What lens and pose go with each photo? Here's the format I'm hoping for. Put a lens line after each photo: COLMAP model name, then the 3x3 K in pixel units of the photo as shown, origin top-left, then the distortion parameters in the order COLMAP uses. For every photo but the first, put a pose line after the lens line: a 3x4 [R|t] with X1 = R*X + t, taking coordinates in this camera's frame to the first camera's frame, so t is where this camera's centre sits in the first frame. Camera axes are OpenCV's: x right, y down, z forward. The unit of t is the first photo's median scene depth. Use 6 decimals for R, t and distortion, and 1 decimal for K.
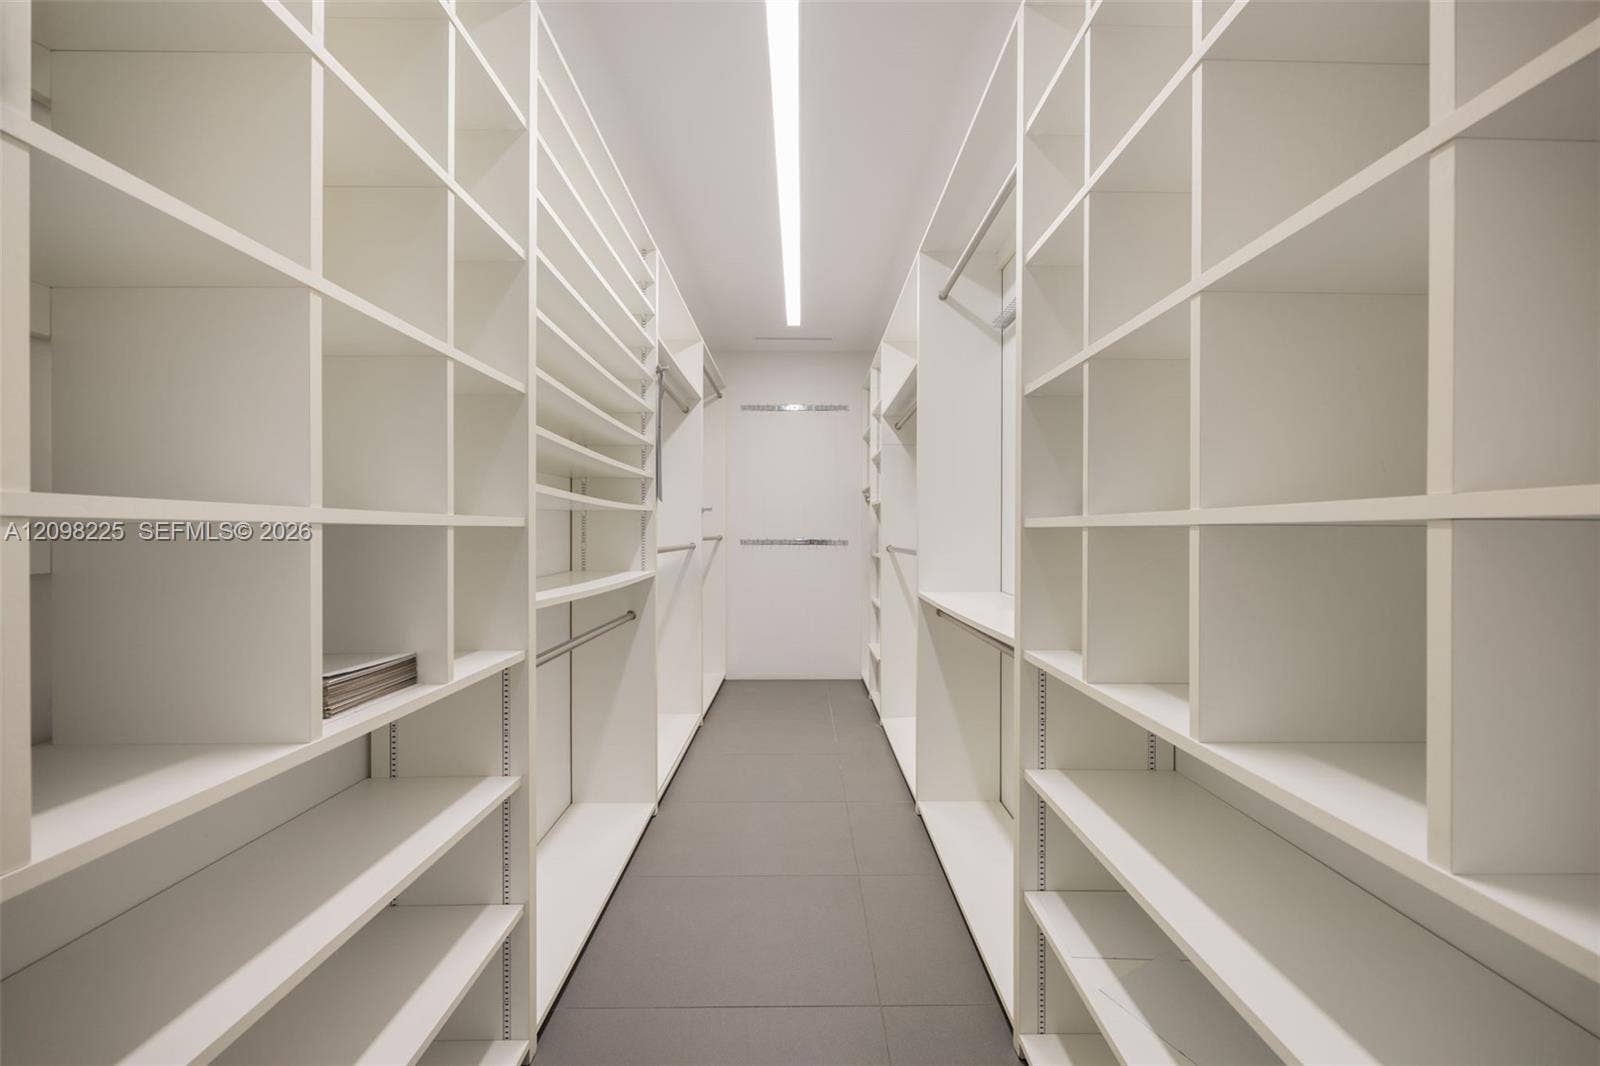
lens RADIAL K [[616.3, 0, 800.0], [0, 616.3, 533.0], [0, 0, 1]] dist [-0.021852, 0.008408]
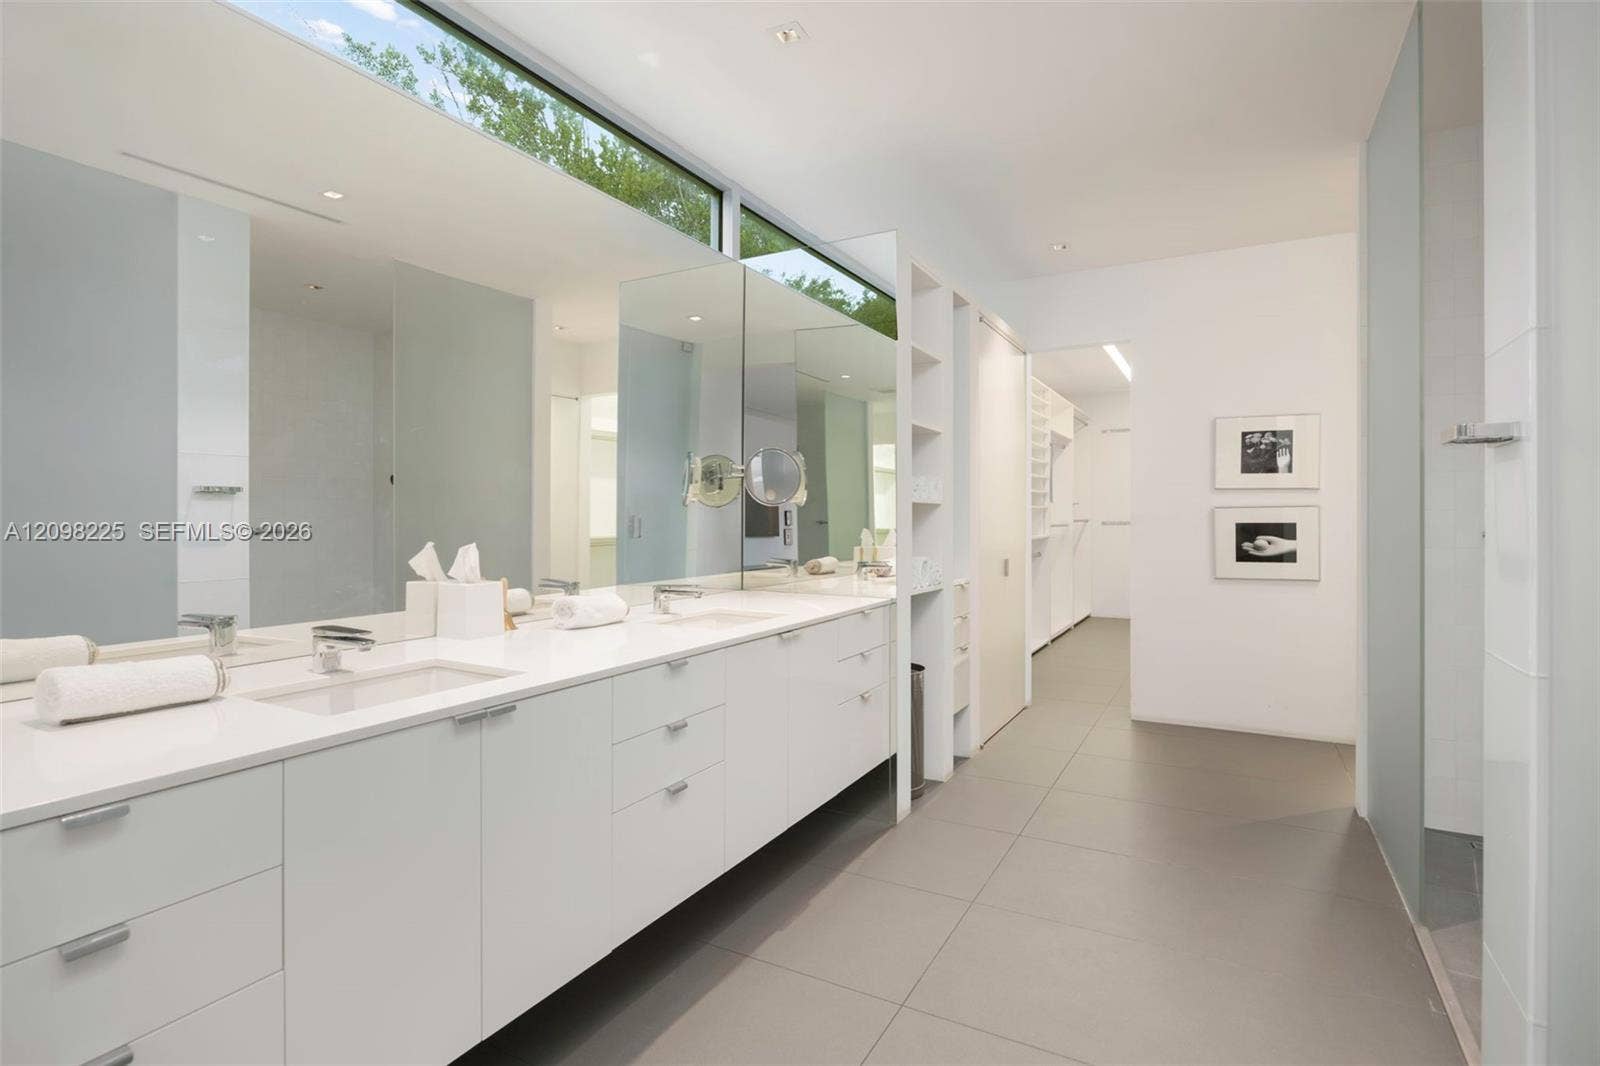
lens RADIAL K [[743.4, 0, 794.9], [0, 743.4, 520.1], [0, 0, 1]] dist [-0.010717, 0.009955]
pose [[0.865623, -0.005633, -0.500664, 0.232172], [0.007645, 0.999969, 0.001968, -0.002625], [0.500637, -0.005531, 0.865639, -1.330937]]
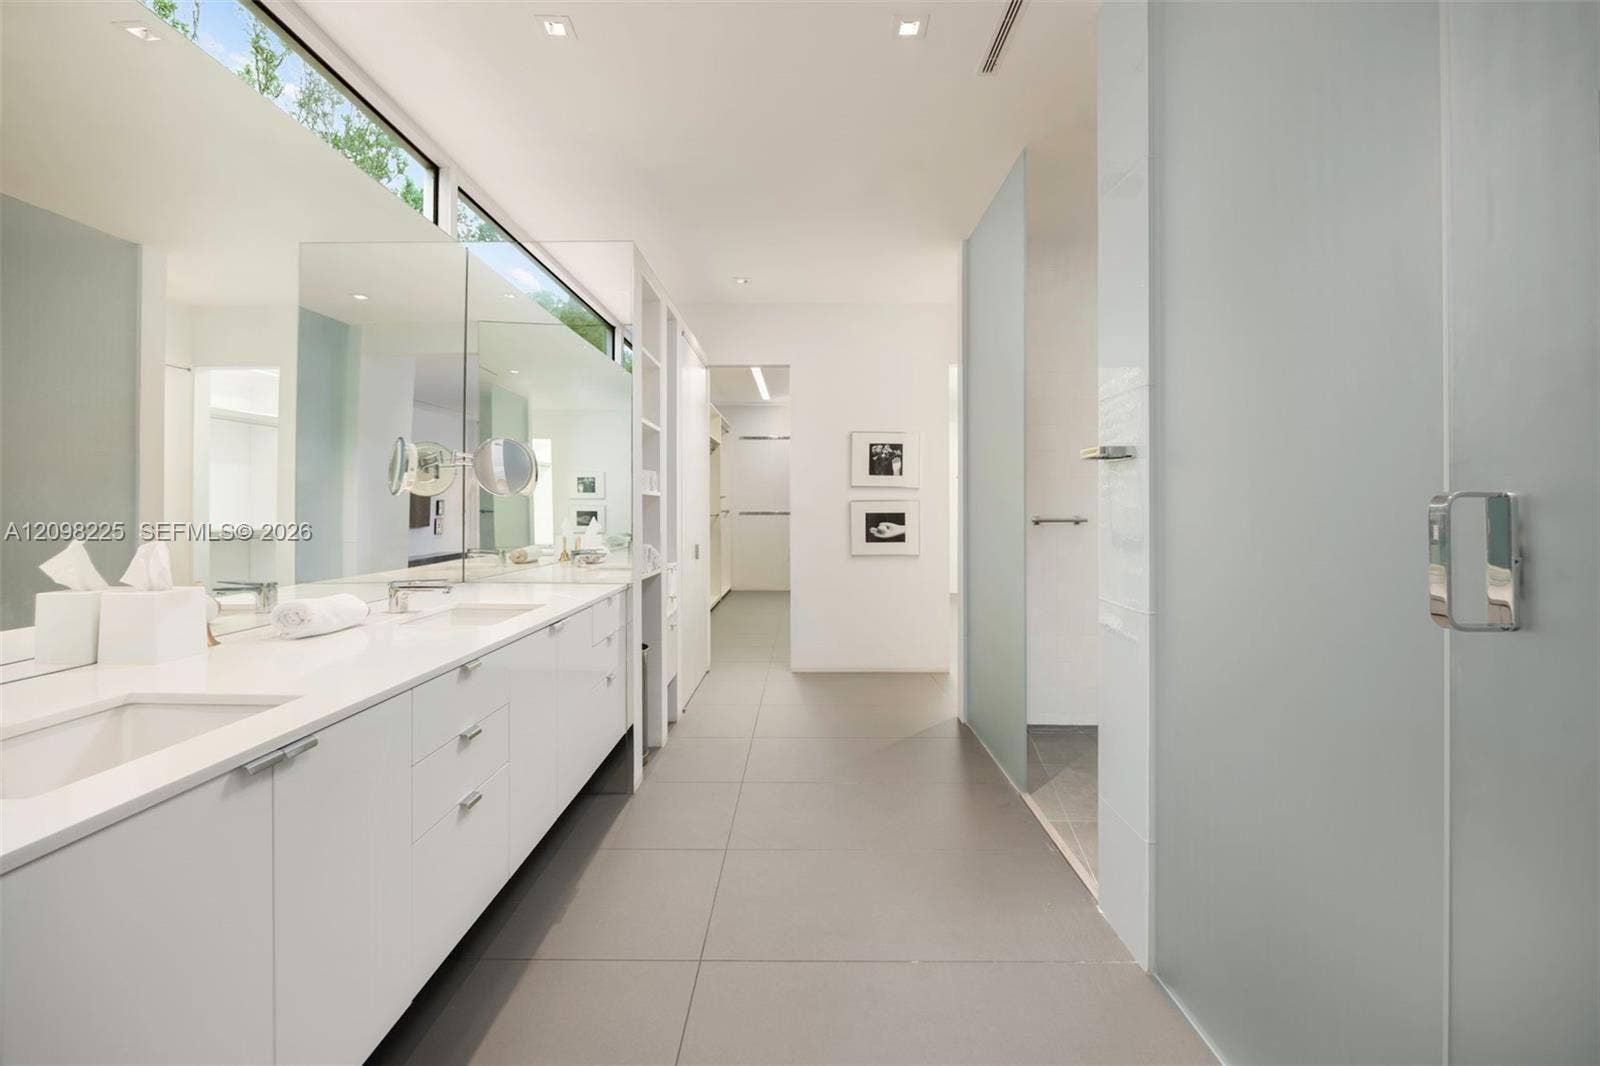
lens RADIAL K [[653.5, 0, 761.9], [0, 653.5, 510.9], [0, 0, 1]] dist [-0.003030, -0.000194]
pose [[0.998335, -0.004930, -0.057479, 0.117971], [0.005259, 0.999971, 0.005561, -0.003223], [0.057450, -0.005854, 0.998331, -1.331382]]
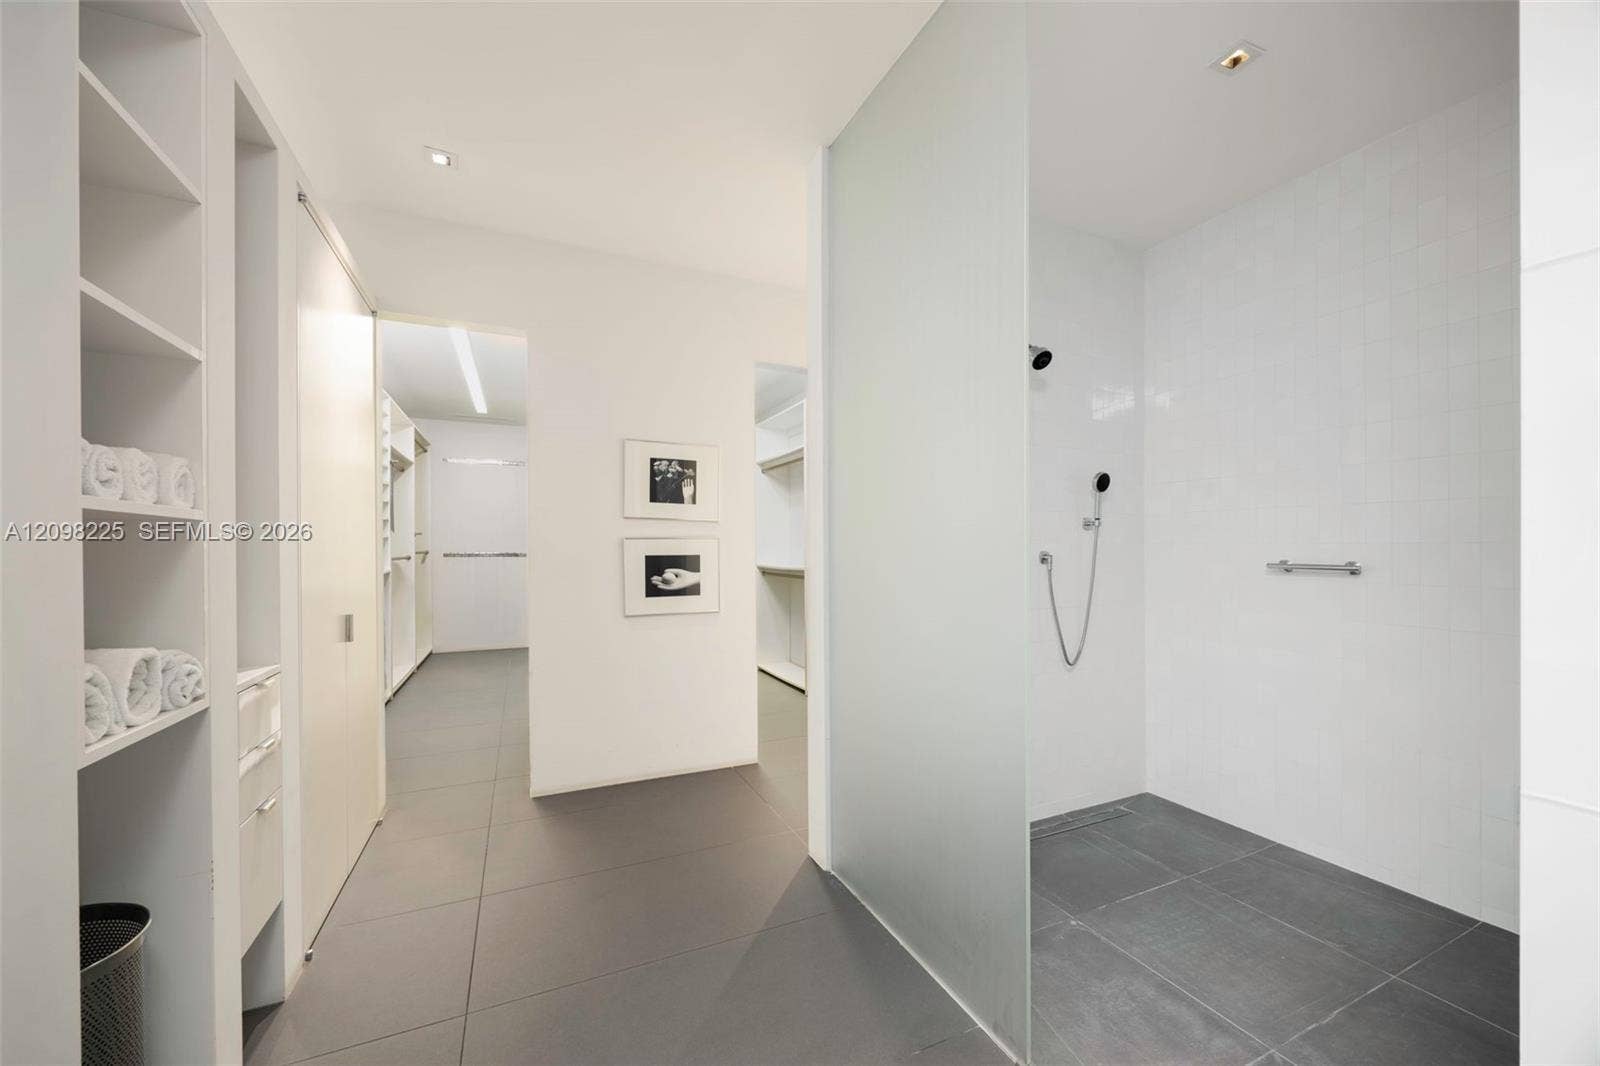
lens RADIAL K [[601.0, 0, 803.4], [0, 601.0, 551.3], [0, 0, 1]] dist [-0.014344, -0.000042]
pose [[0.902698, -0.008932, 0.430182, 0.087955], [0.005446, 0.999942, 0.009334, -0.003377], [-0.430241, -0.006083, 0.902694, -0.882849]]
